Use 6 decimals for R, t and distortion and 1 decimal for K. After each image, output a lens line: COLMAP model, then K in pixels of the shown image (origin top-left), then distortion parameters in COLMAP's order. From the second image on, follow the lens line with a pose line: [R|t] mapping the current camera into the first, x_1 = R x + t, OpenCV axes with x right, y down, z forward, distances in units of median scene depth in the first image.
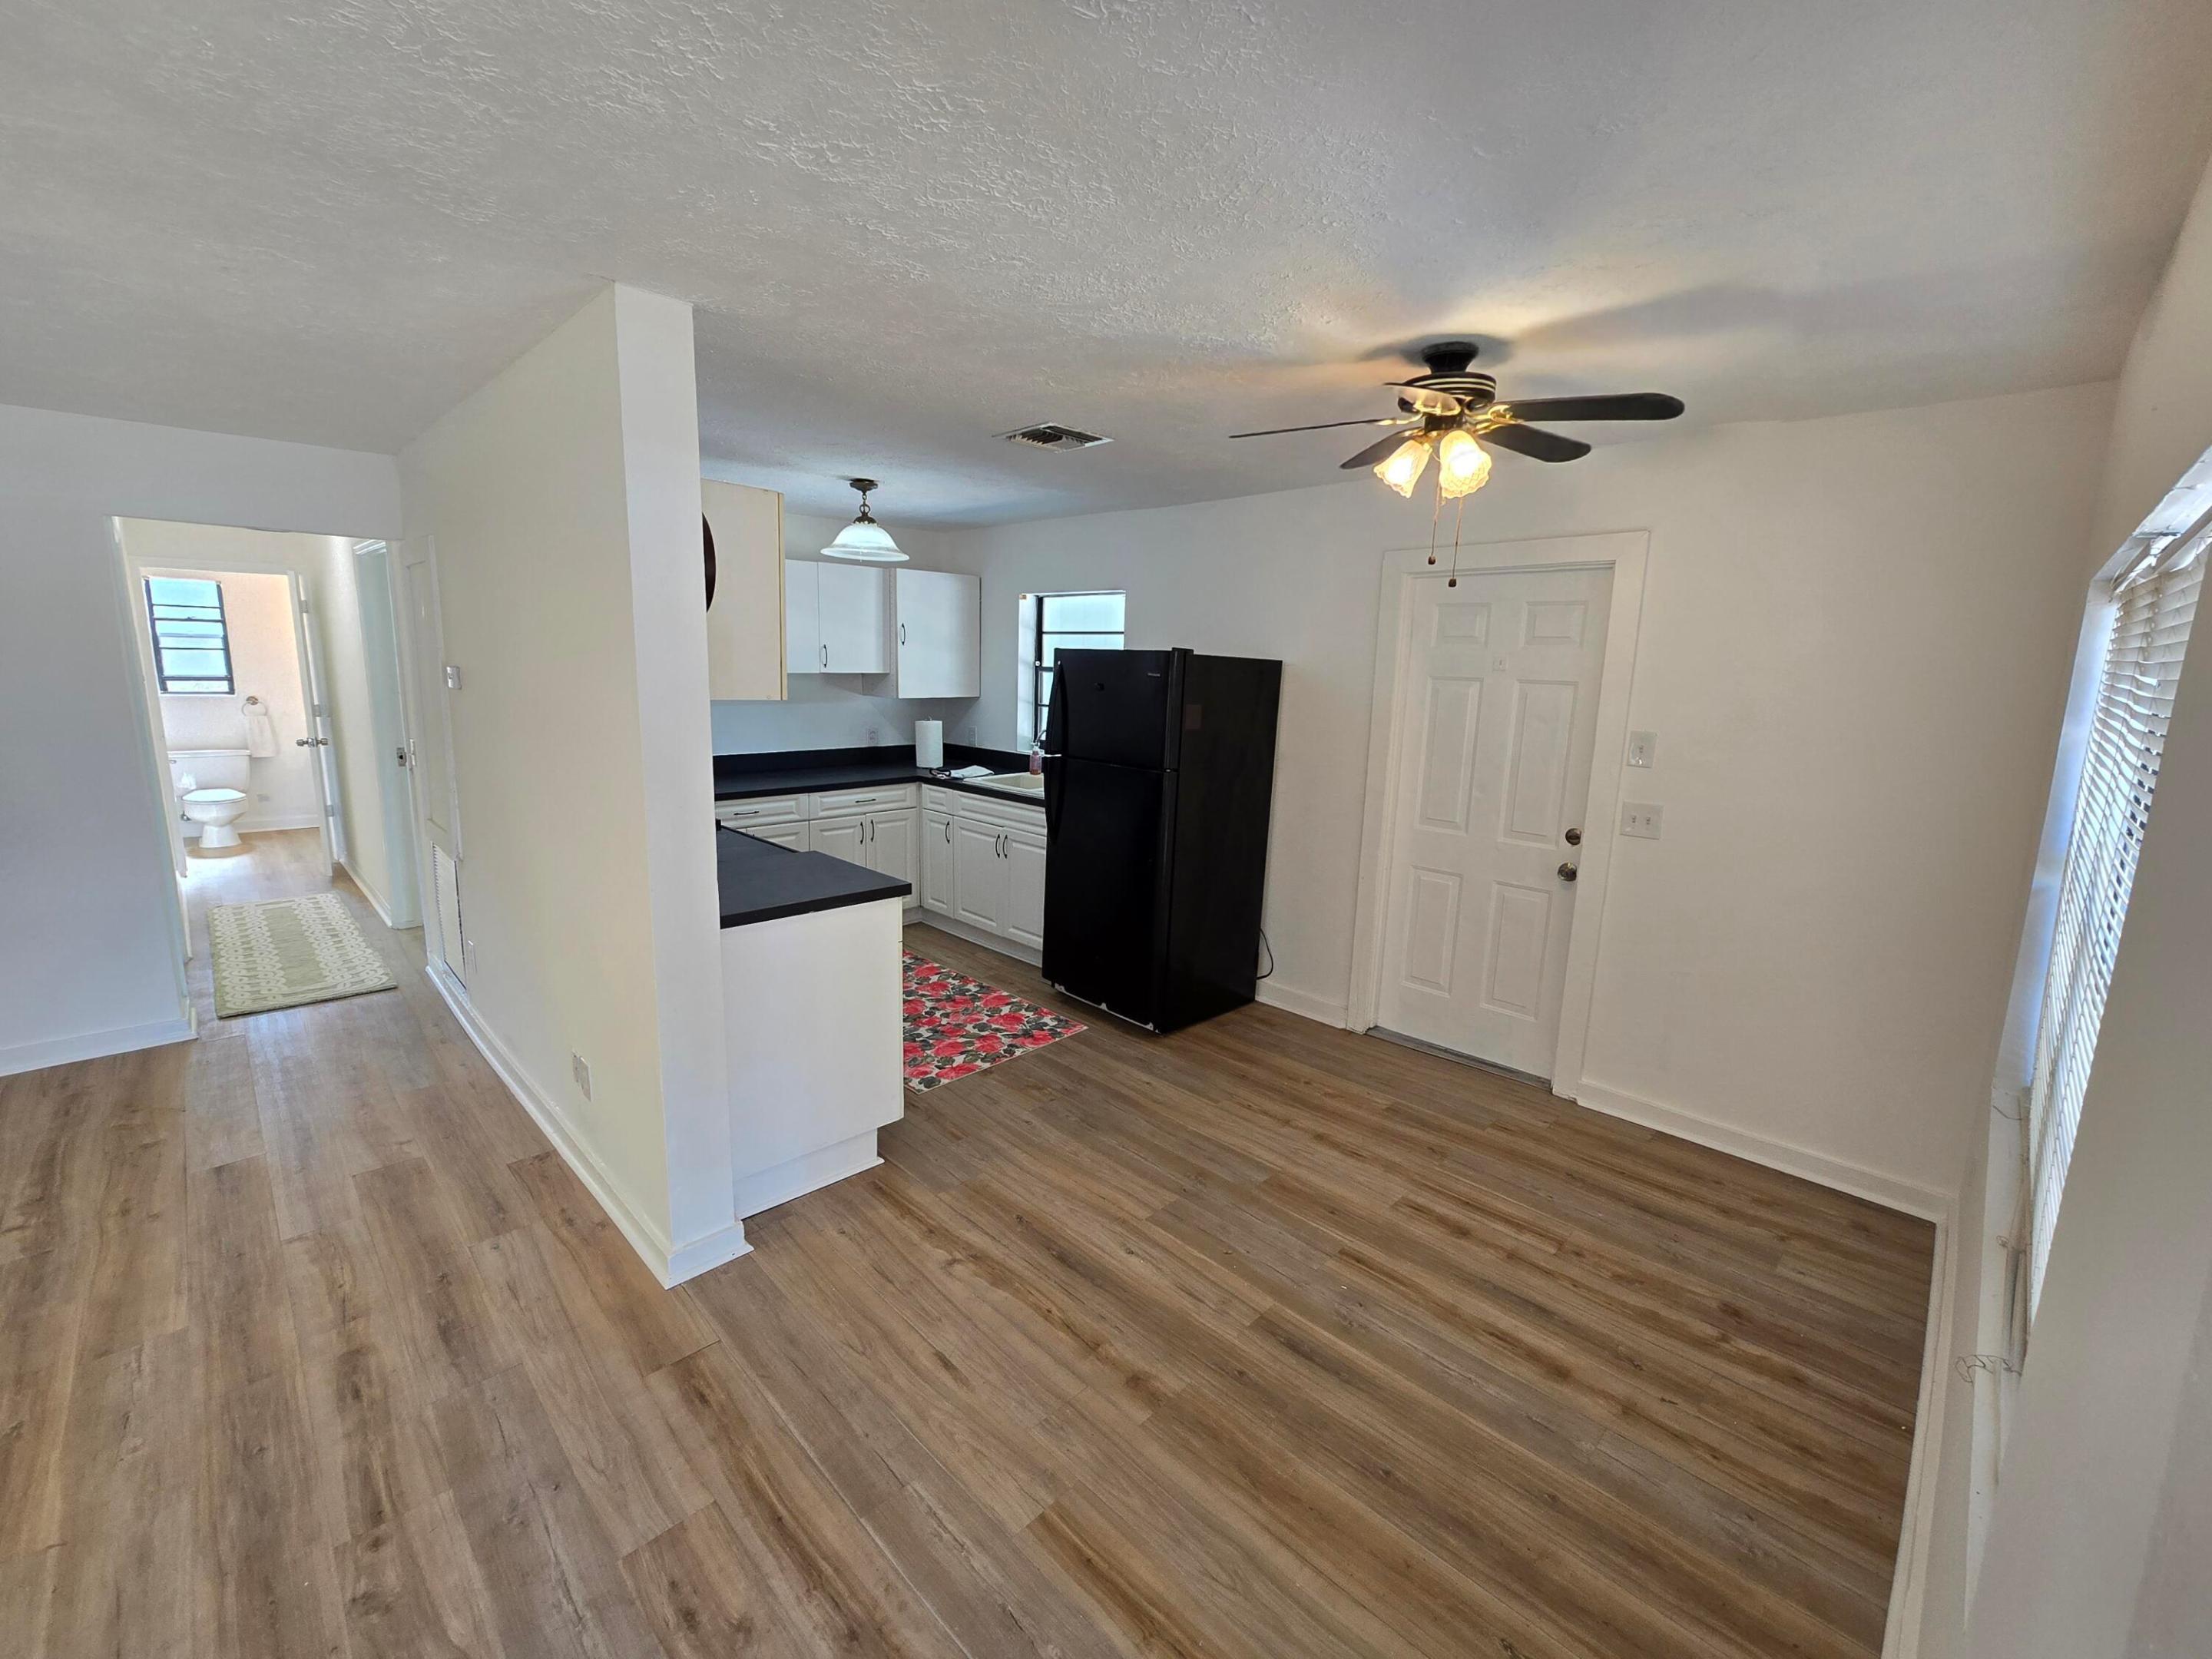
lens RADIAL K [[904.0, 0, 1109.3], [0, 904.0, 824.5], [0, 0, 1]] dist [-0.005221, 0.001612]
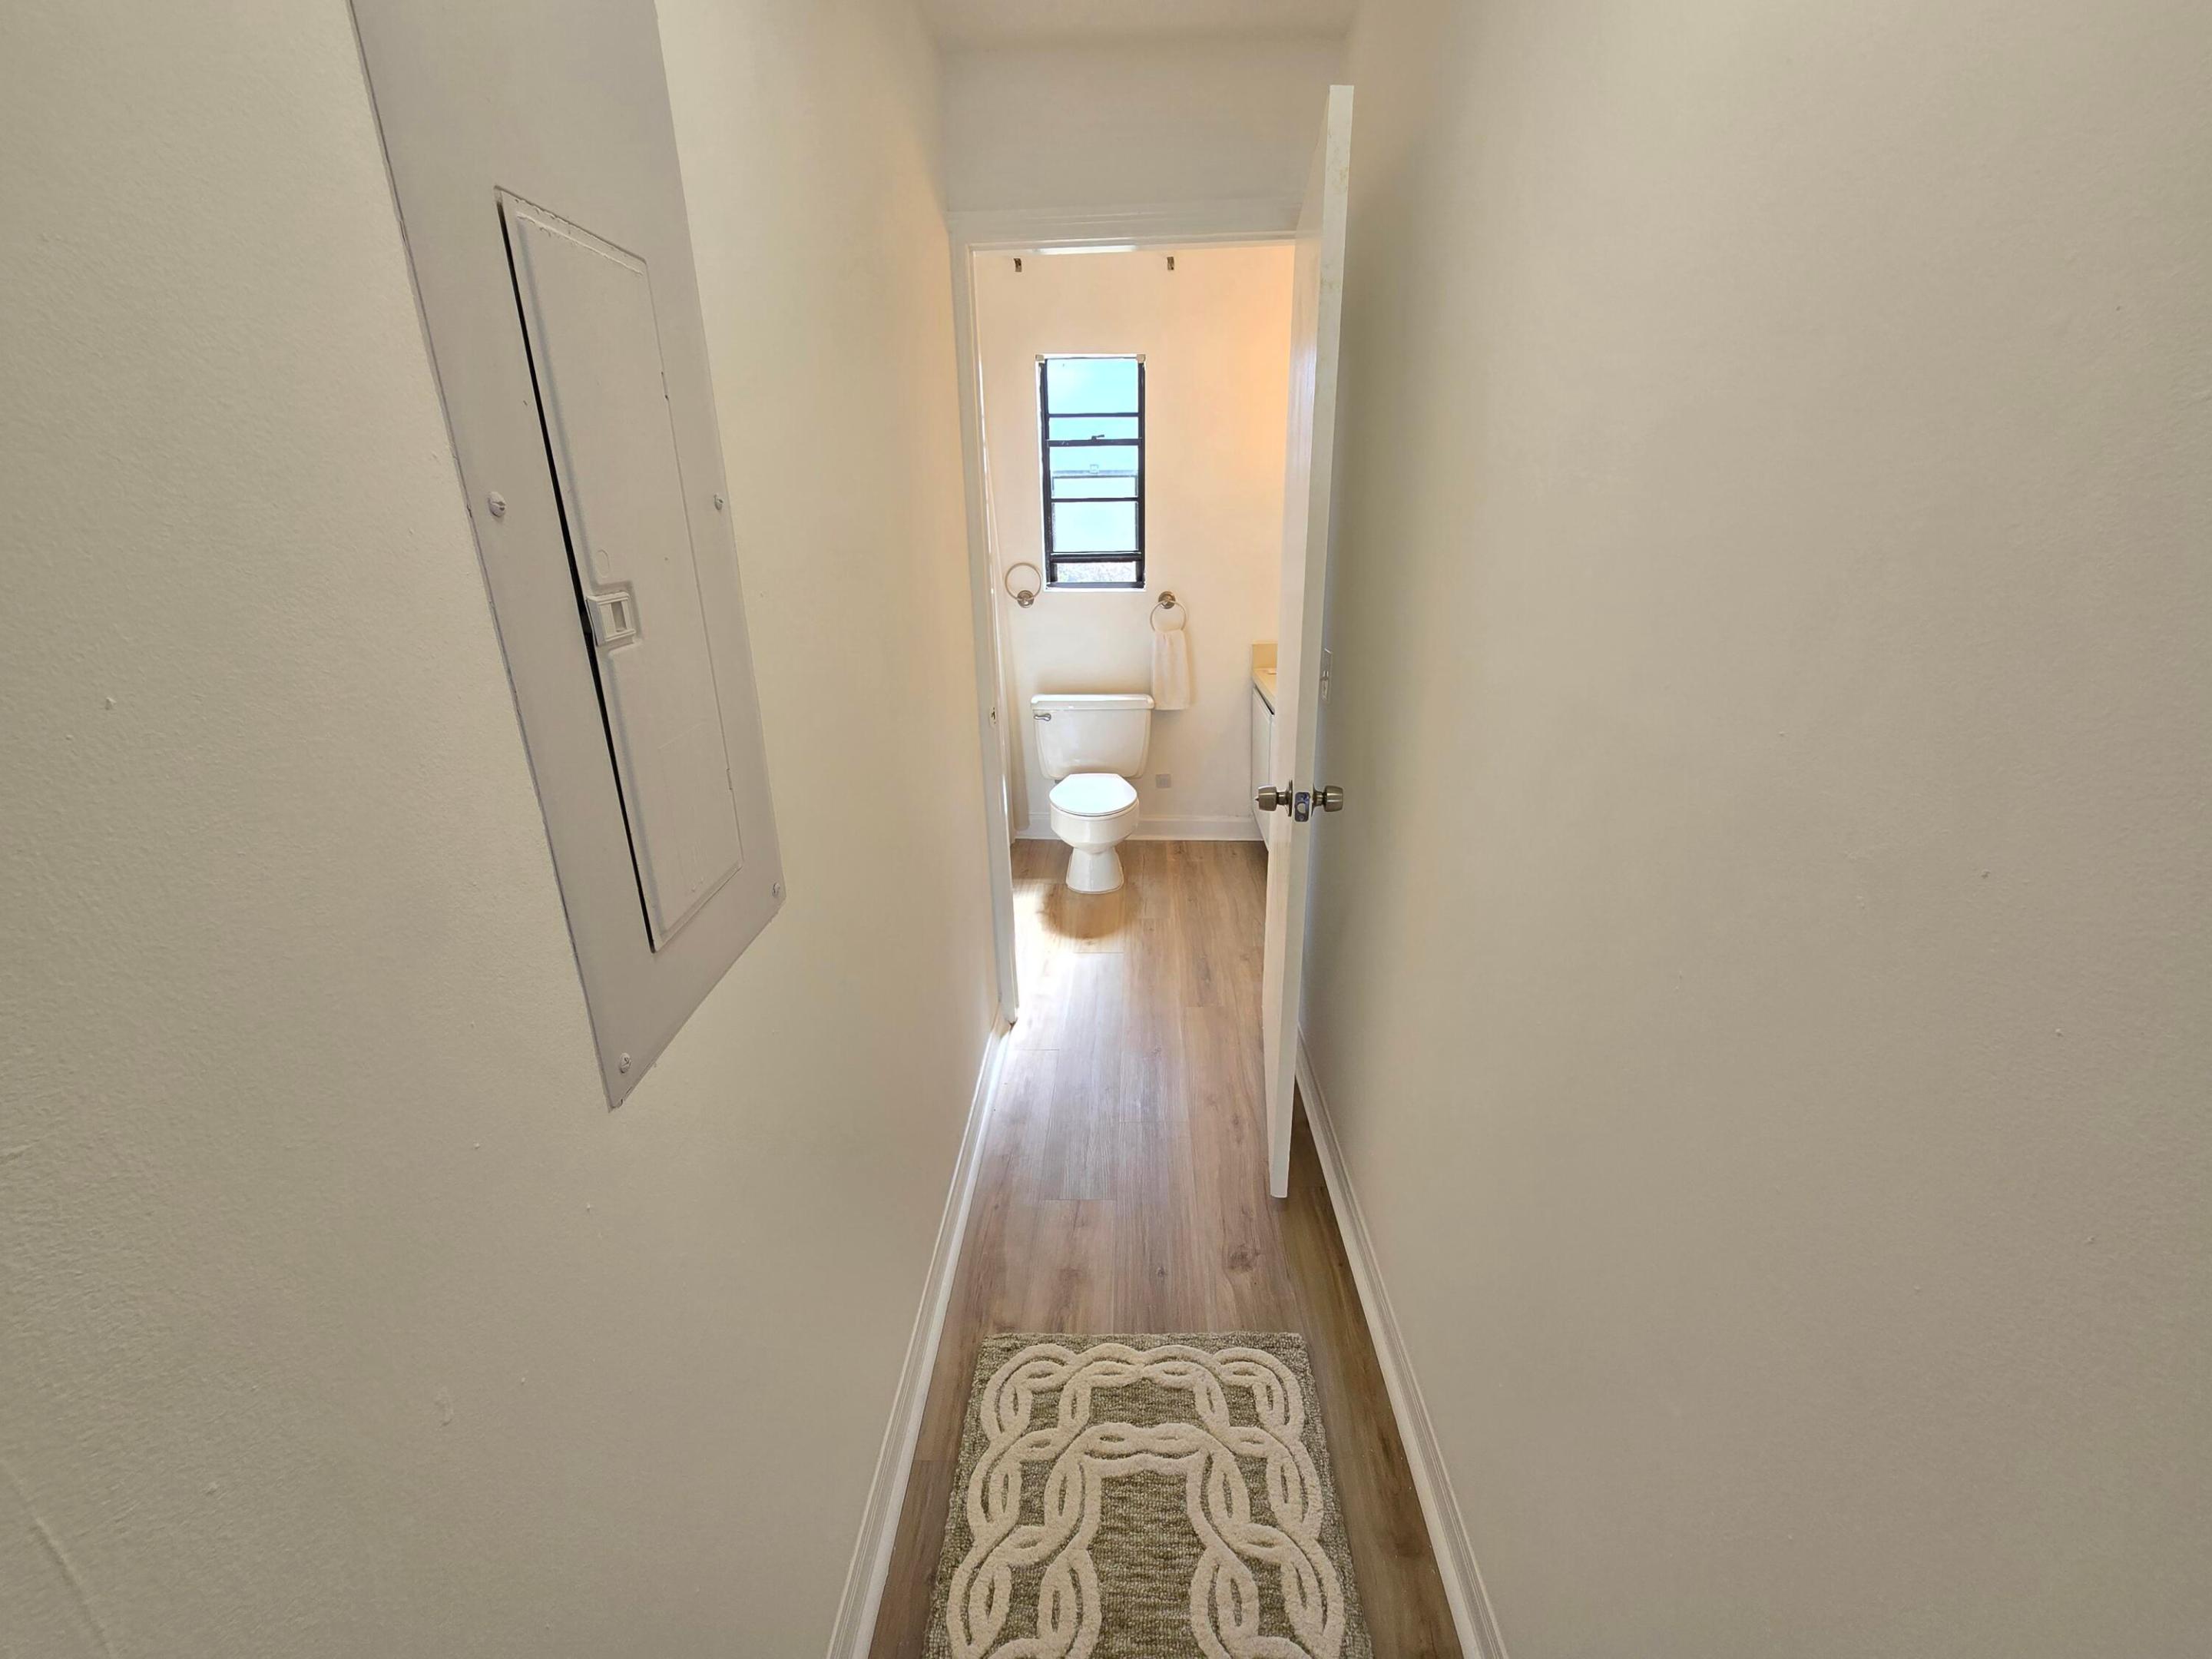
lens RADIAL K [[904.0, 0, 1121.9], [0, 904.0, 824.2], [0, 0, 1]] dist [-0.005221, 0.001612]
pose [[0.688486, 0.207207, -0.695019, -1.086026], [-0.095672, 0.975891, 0.196170, -0.208337], [0.718911, -0.068567, 0.691712, 1.145938]]
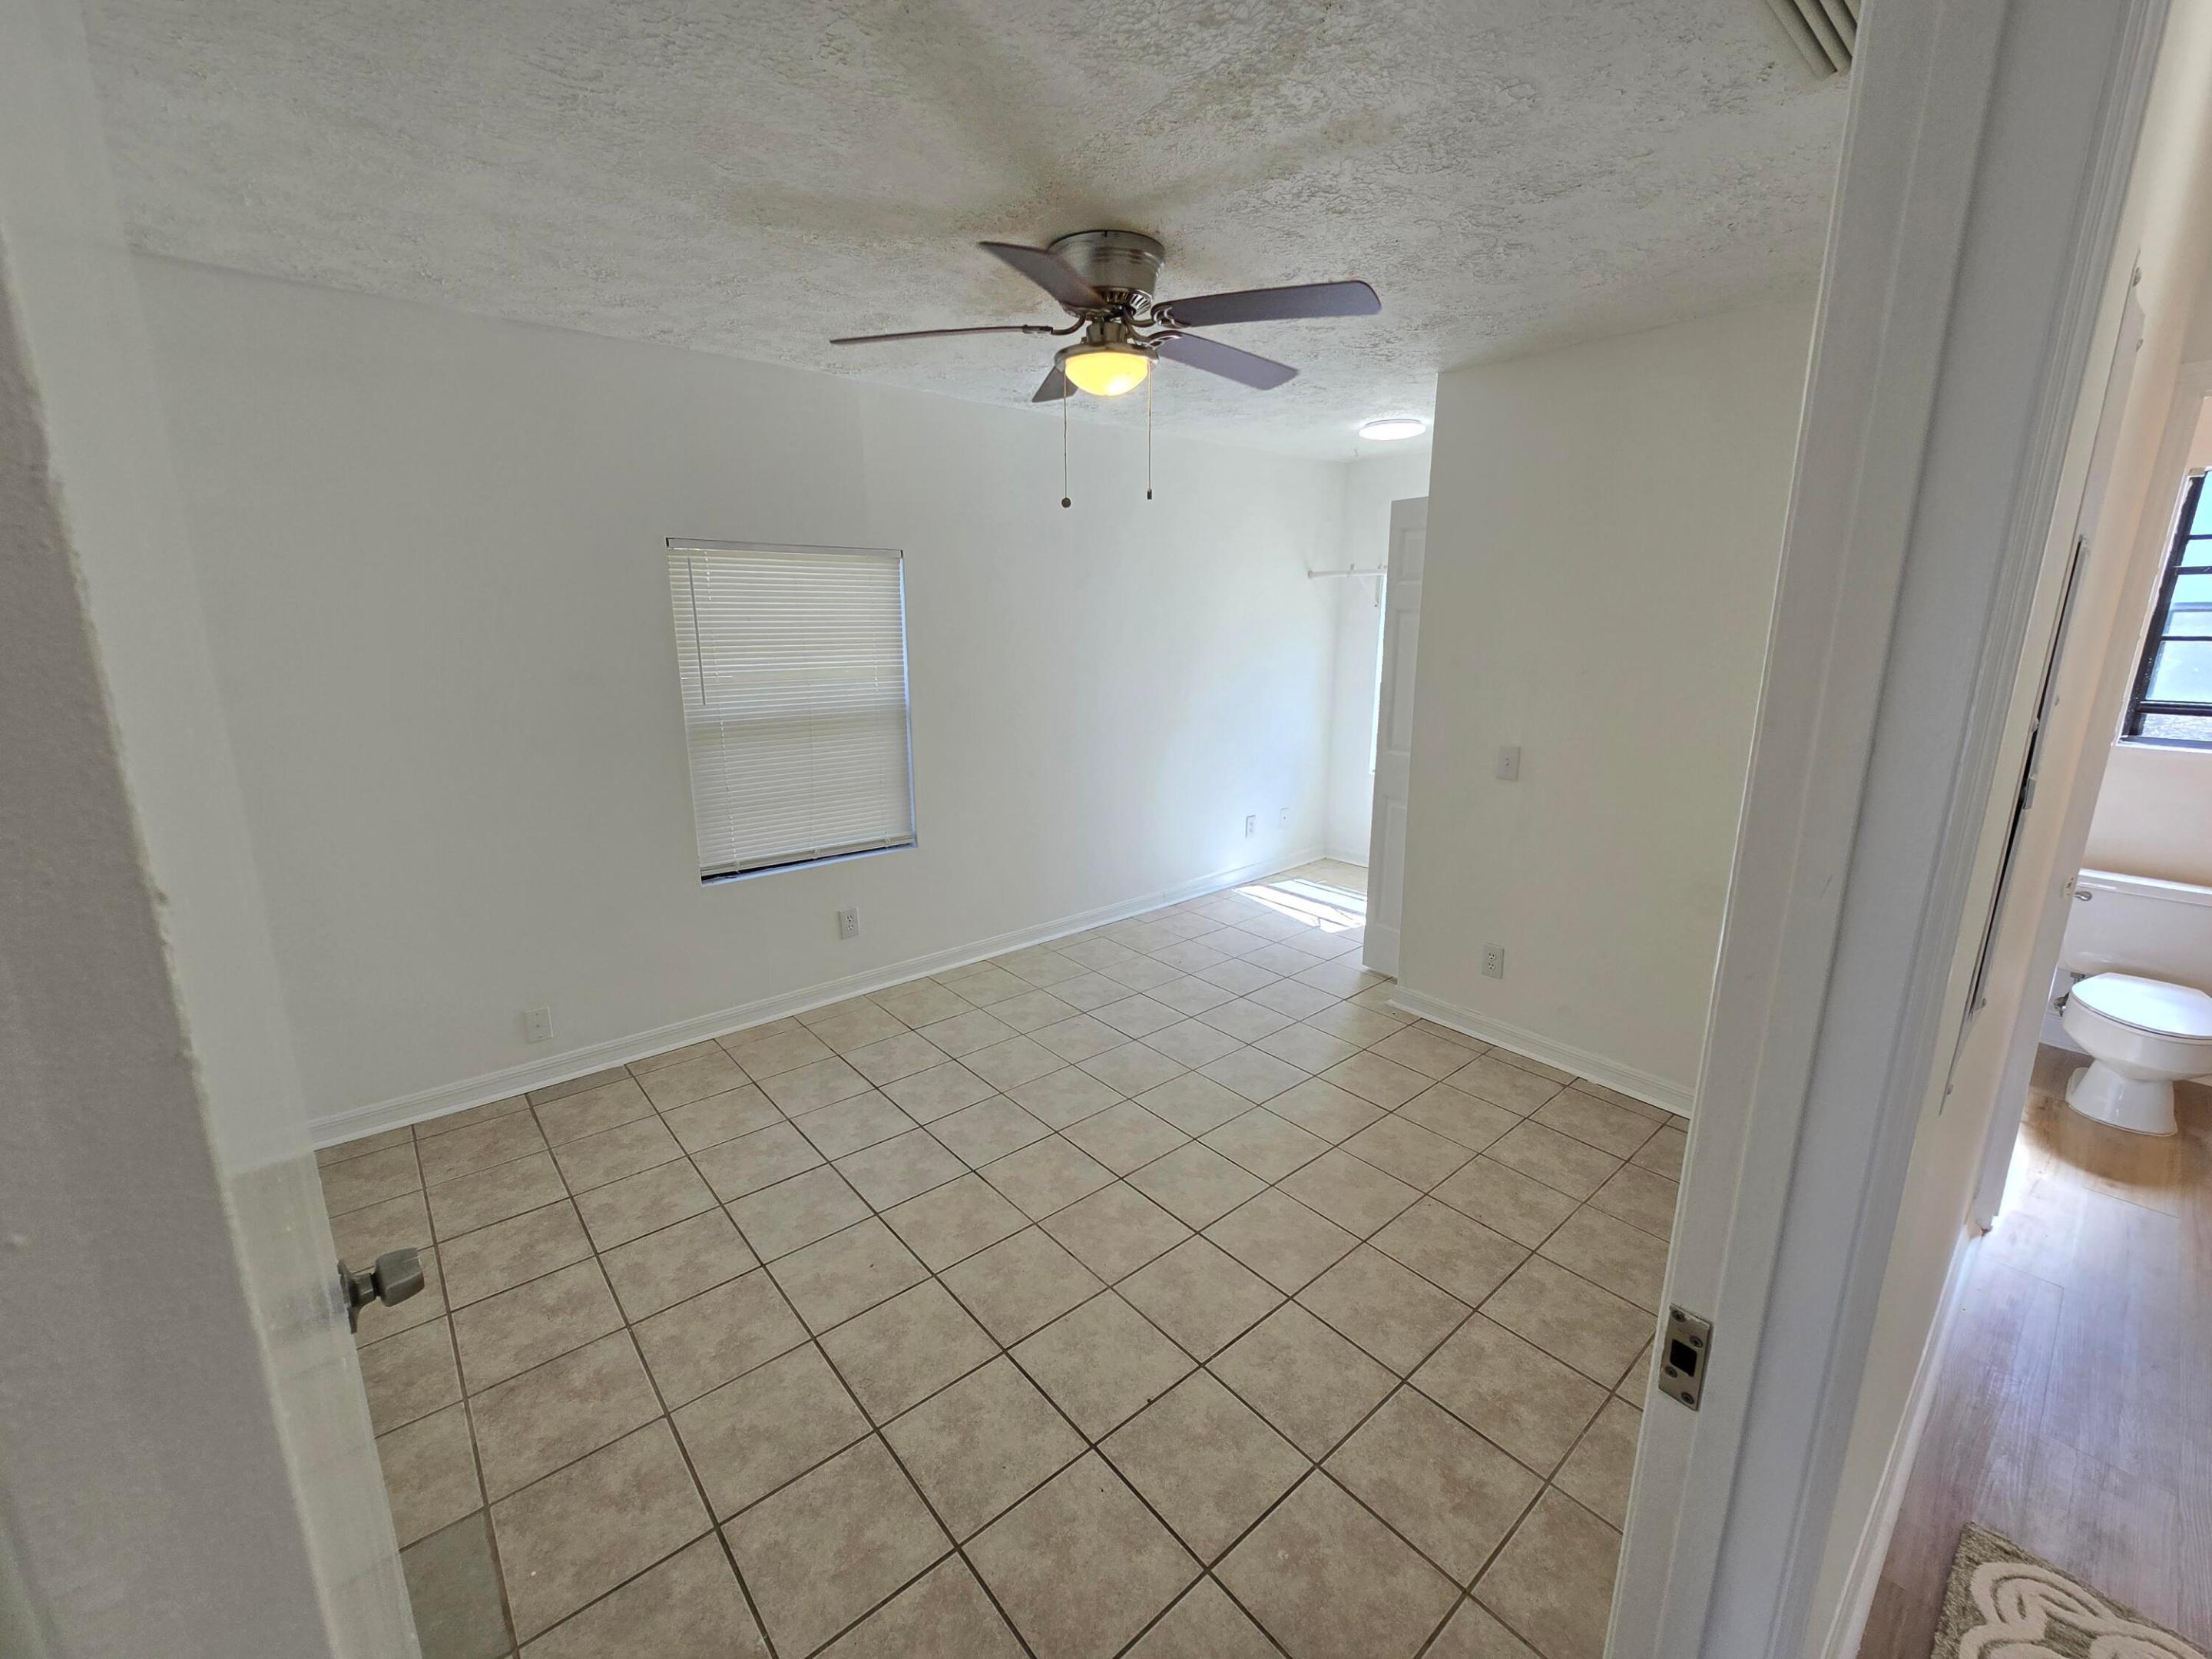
lens RADIAL K [[904.0, 0, 1093.3], [0, 904.0, 816.3], [0, 0, 1]] dist [-0.005221, 0.001612]
pose [[-0.088275, 0.198166, -0.976185, -1.008724], [-0.179408, 0.960821, 0.211271, -0.200148], [0.979806, 0.193785, -0.049264, 0.945623]]
